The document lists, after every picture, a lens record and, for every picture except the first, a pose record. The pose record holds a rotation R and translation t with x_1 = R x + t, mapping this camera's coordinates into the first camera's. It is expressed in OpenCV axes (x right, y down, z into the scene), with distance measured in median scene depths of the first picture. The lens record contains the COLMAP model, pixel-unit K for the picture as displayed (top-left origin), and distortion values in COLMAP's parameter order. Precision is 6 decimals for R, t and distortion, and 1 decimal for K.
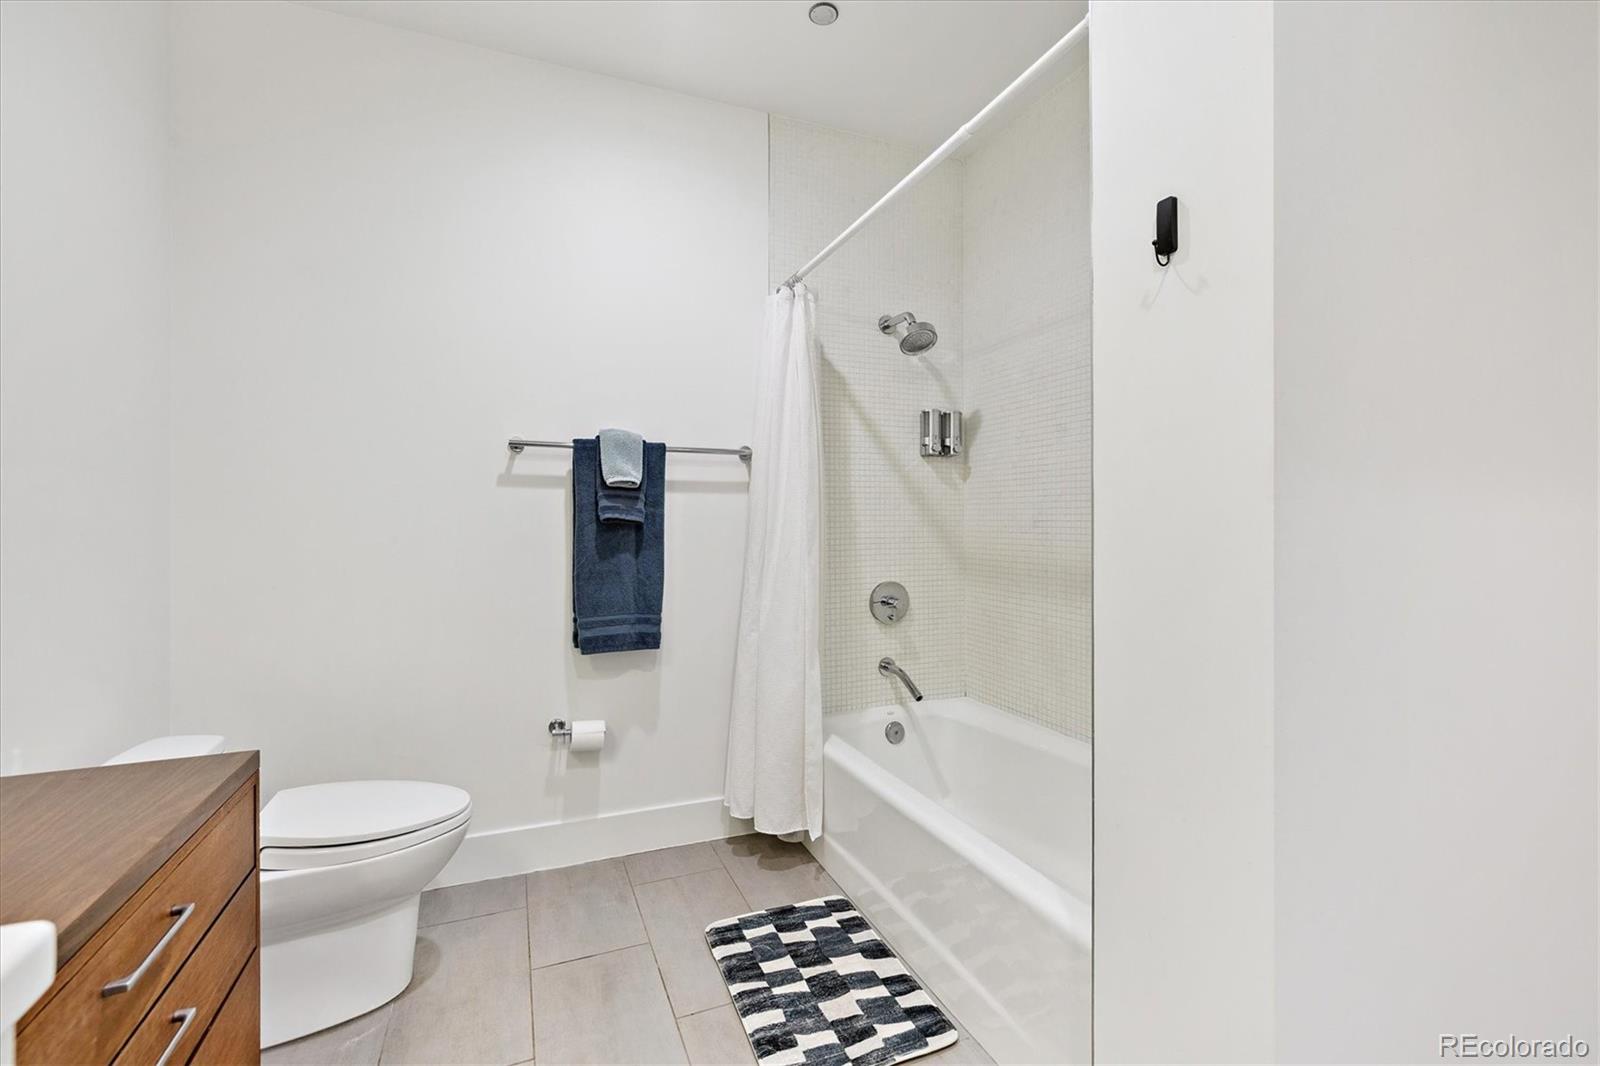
lens RADIAL K [[724.5, 0, 798.3], [0, 724.5, 523.3], [0, 0, 1]] dist [0.001240, 0.000546]
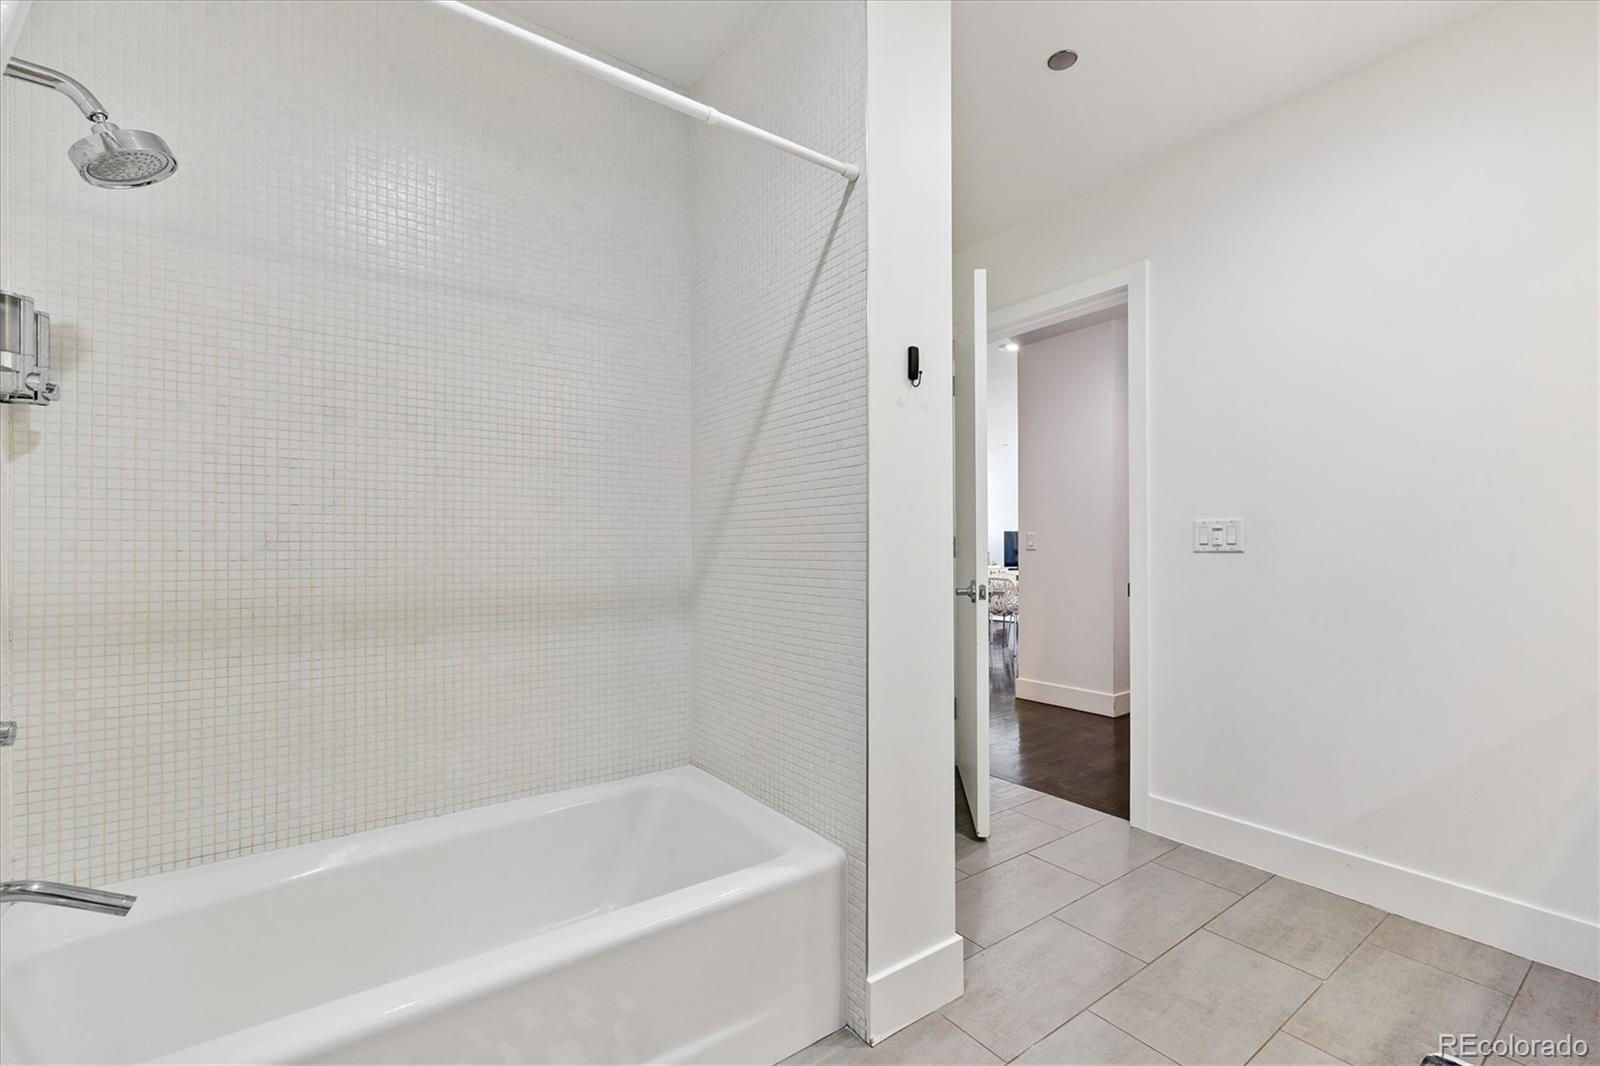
lens RADIAL K [[674.7, 0, 802.4], [0, 674.7, 524.9], [0, 0, 1]] dist [0.000359, -0.000055]
pose [[-0.223705, 0.024431, 0.974351, -0.648481], [-0.003091, 0.999663, -0.025776, -0.006356], [-0.974652, -0.008778, -0.223555, 1.150062]]
